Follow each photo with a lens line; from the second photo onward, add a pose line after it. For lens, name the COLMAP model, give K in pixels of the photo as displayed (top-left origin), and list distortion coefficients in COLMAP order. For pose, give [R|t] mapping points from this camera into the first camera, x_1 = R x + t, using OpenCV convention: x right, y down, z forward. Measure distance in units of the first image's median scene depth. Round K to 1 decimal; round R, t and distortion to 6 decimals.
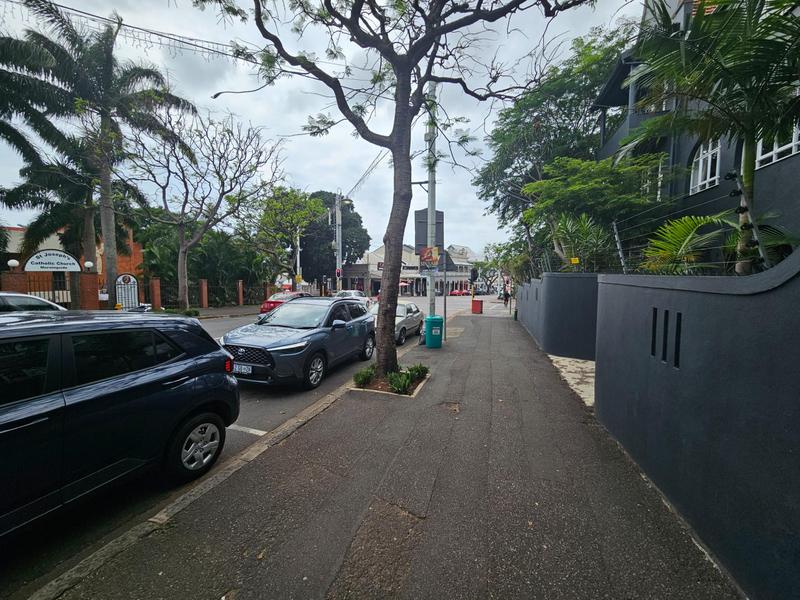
lens RADIAL K [[328.3, 0, 399.6], [0, 328.3, 300.7], [0, 0, 1]] dist [-0.001591, -0.000710]
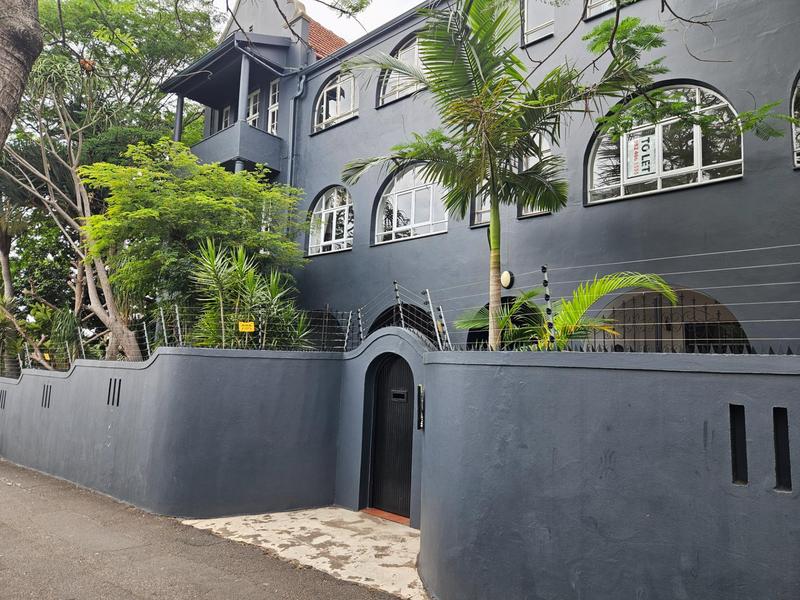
lens RADIAL K [[530.2, 0, 401.3], [0, 530.2, 301.4], [0, 0, 1]] dist [0.004504, 0.000687]
pose [[0.406779, 0.129487, 0.904303, -0.195769], [0.036809, 0.986776, -0.157854, -0.018302], [-0.912785, 0.097498, 0.396633, 0.484046]]
